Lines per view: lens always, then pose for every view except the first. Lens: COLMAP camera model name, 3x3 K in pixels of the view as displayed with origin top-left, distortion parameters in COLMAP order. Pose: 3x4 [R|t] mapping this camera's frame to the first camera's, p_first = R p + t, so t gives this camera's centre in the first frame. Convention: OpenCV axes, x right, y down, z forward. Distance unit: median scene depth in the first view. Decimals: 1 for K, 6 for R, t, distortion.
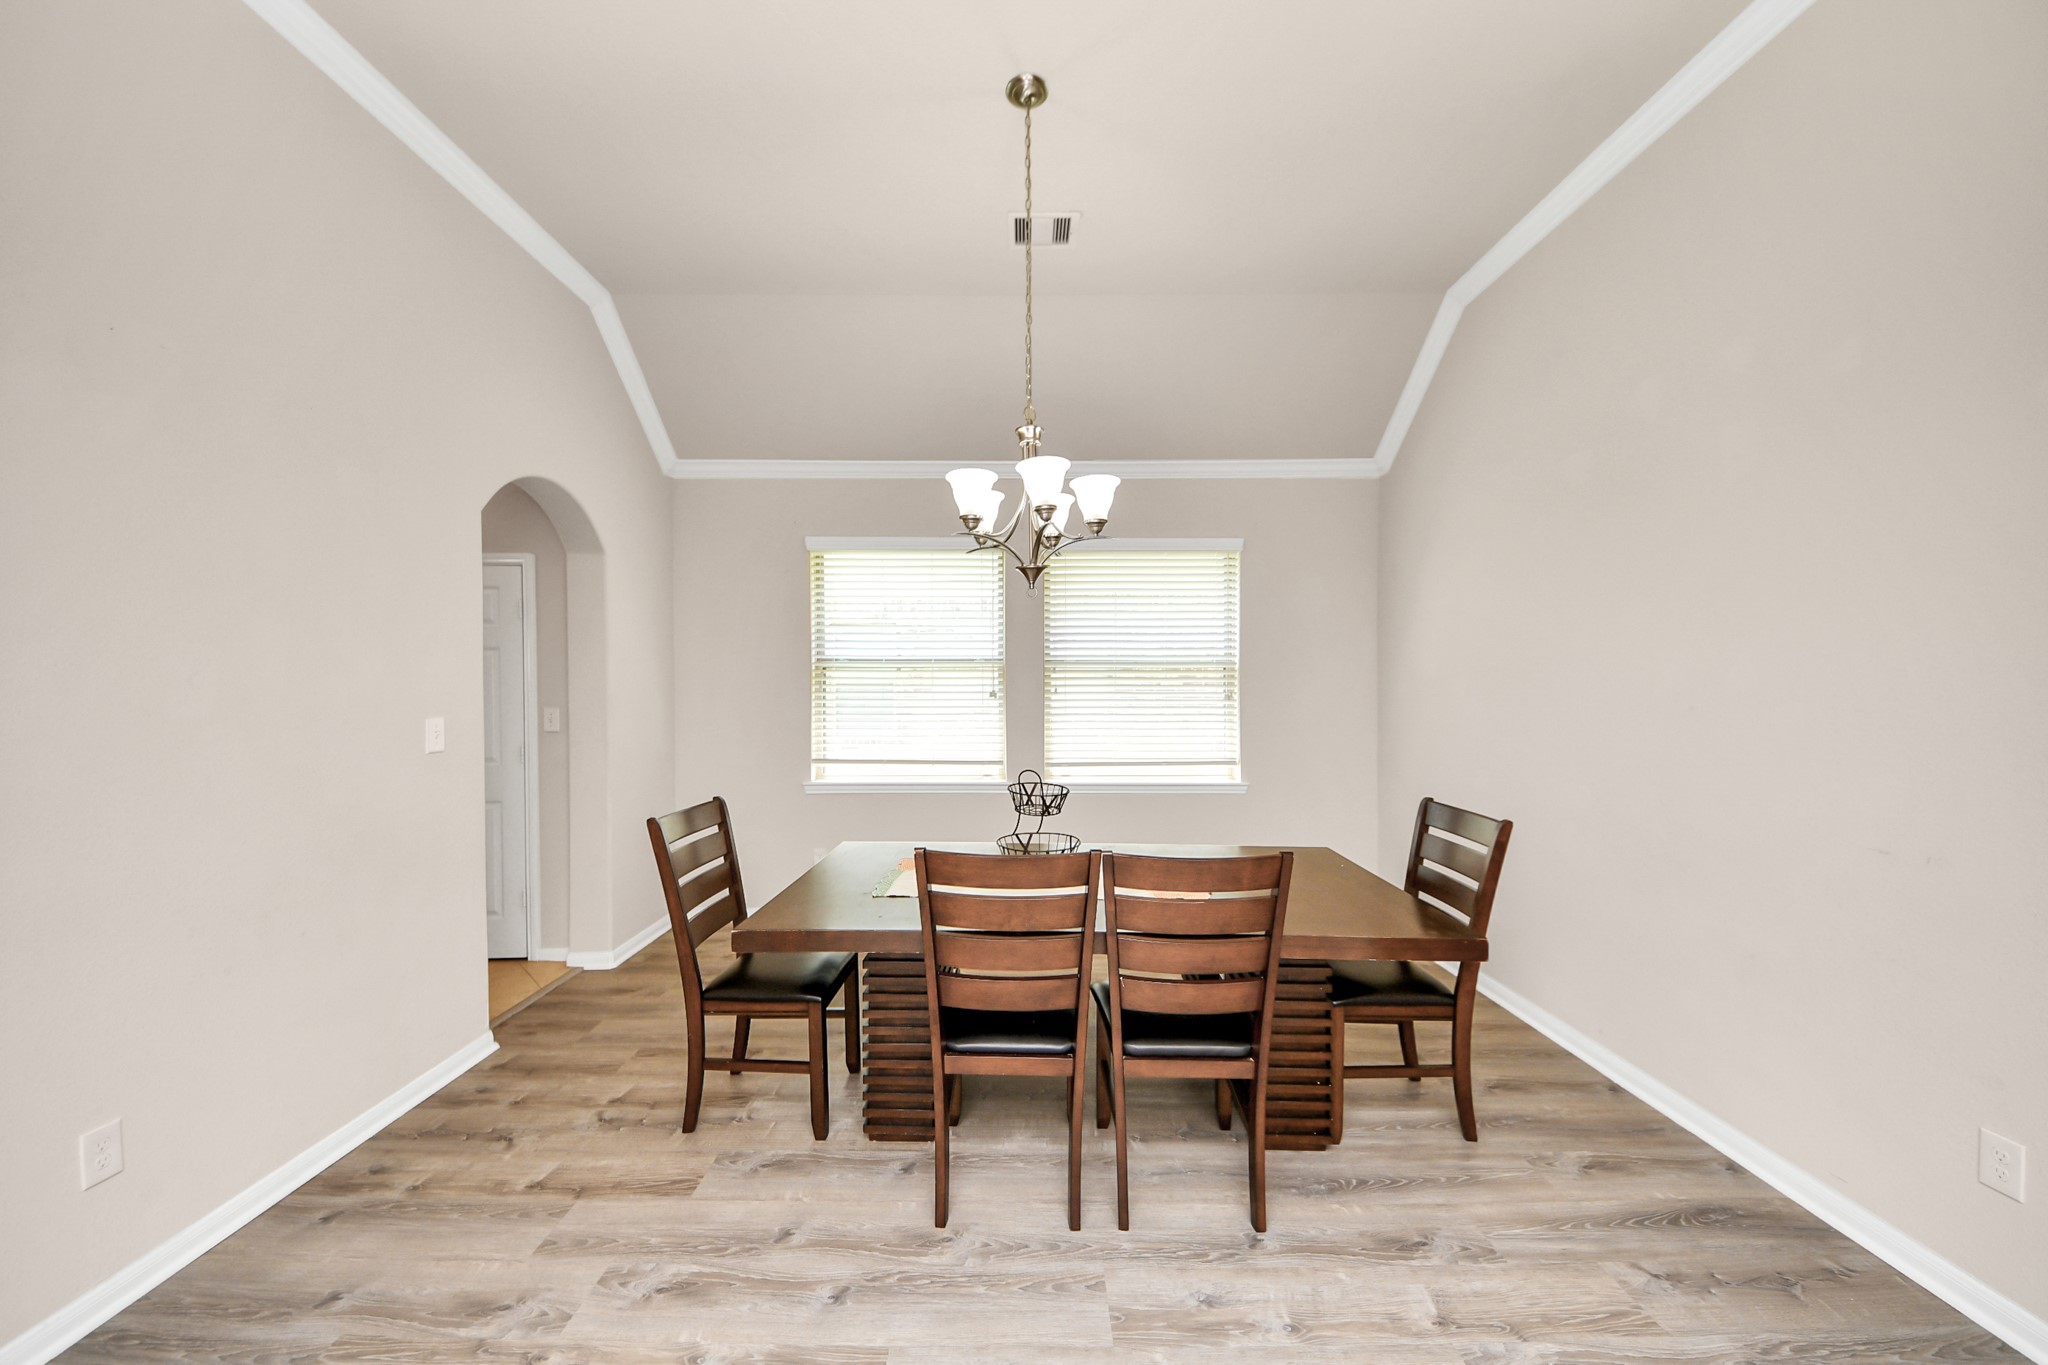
lens RADIAL K [[749.0, 0, 1046.1], [0, 749.0, 679.1], [0, 0, 1]] dist [-0.004537, -0.003184]
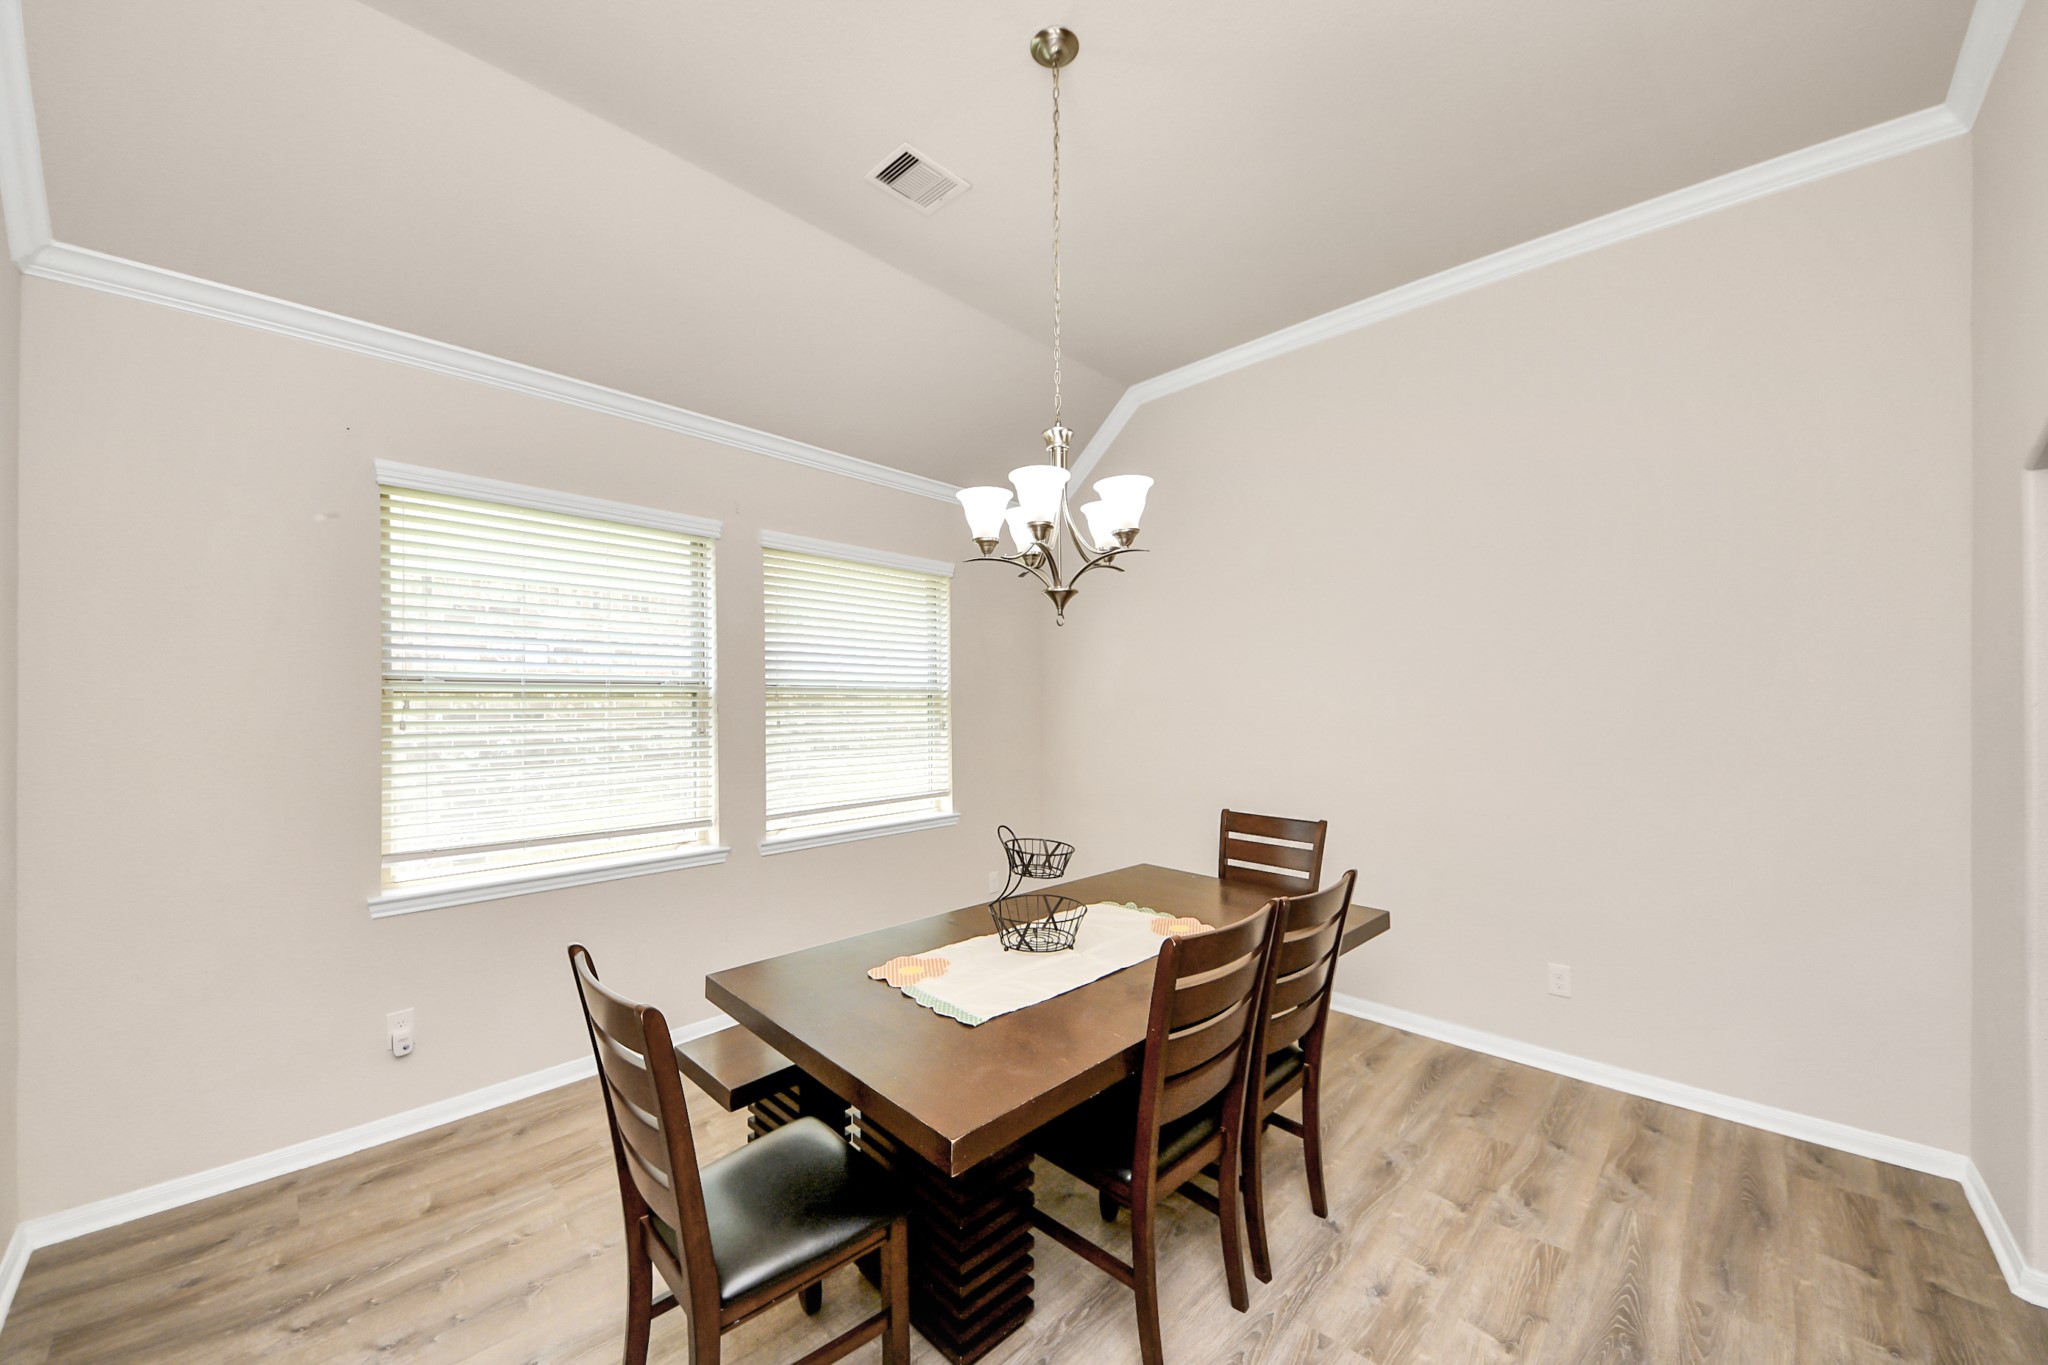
lens RADIAL K [[749.0, 0, 1042.8], [0, 749.0, 687.7], [0, 0, 1]] dist [-0.004537, -0.003184]
pose [[0.704705, 0.014261, 0.709357, -0.648296], [-0.006493, 0.999886, -0.013651, -0.025270], [-0.709471, 0.005014, 0.704717, 0.404875]]
